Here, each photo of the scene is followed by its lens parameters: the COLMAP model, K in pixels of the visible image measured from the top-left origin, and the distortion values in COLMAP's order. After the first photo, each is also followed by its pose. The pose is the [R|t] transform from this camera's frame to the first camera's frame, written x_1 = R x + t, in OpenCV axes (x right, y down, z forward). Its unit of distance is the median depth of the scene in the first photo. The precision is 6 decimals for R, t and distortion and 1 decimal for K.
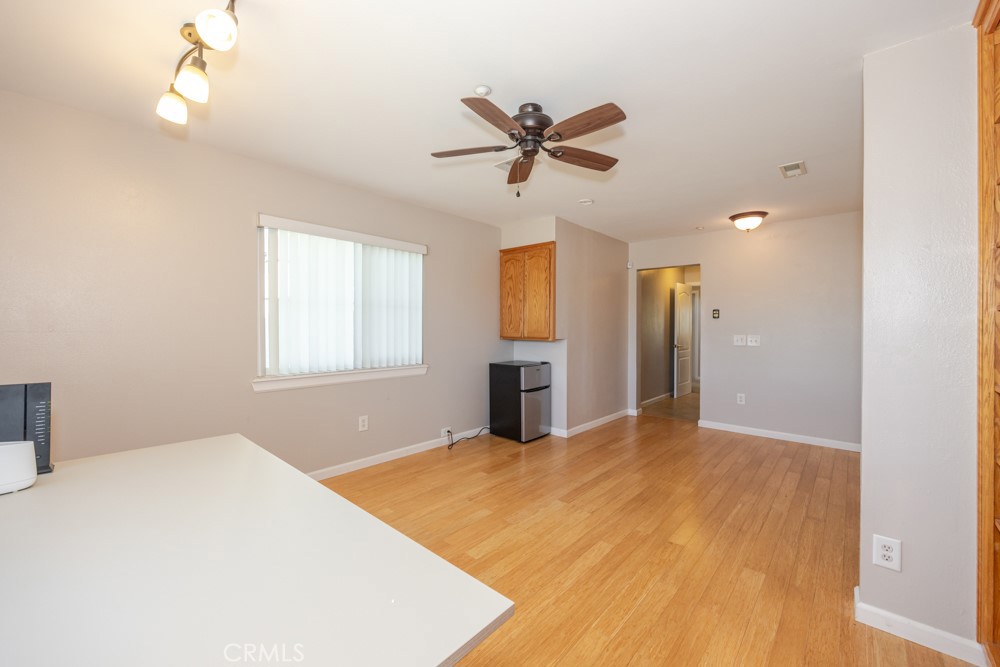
lens RADIAL K [[397.3, 0, 500.1], [0, 397.3, 331.4], [0, 0, 1]] dist [-0.000264, 0.000019]
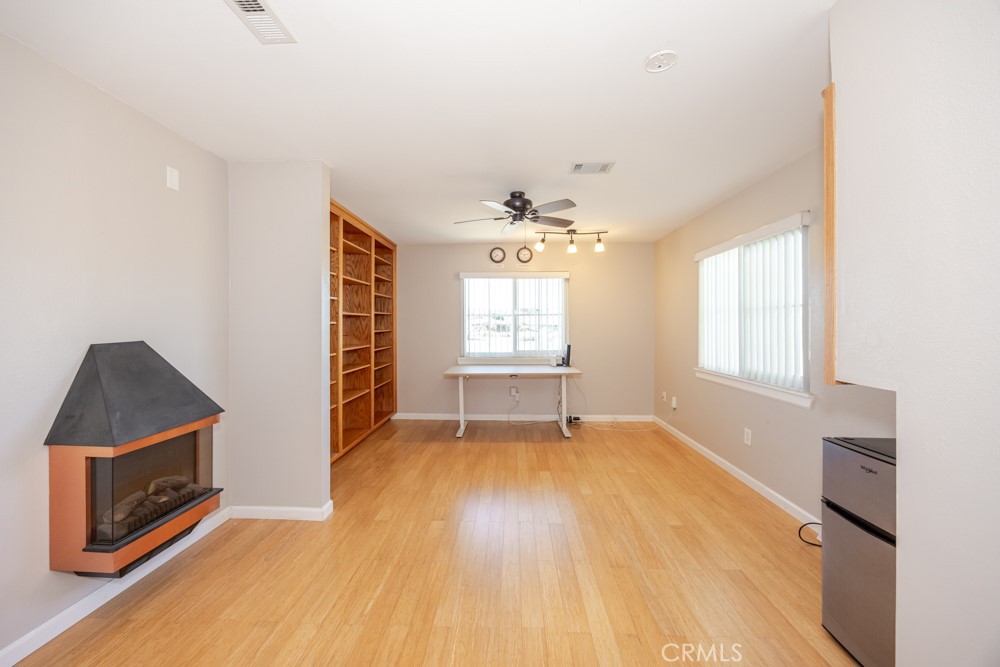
lens RADIAL K [[397.3, 0, 499.0], [0, 397.3, 325.7], [0, 0, 1]] dist [-0.000264, 0.000019]
pose [[-0.774475, -0.004164, -0.632591, 0.728545], [-0.009435, 0.999943, 0.004970, -0.031381], [0.632535, 0.009818, -0.774470, 1.400969]]
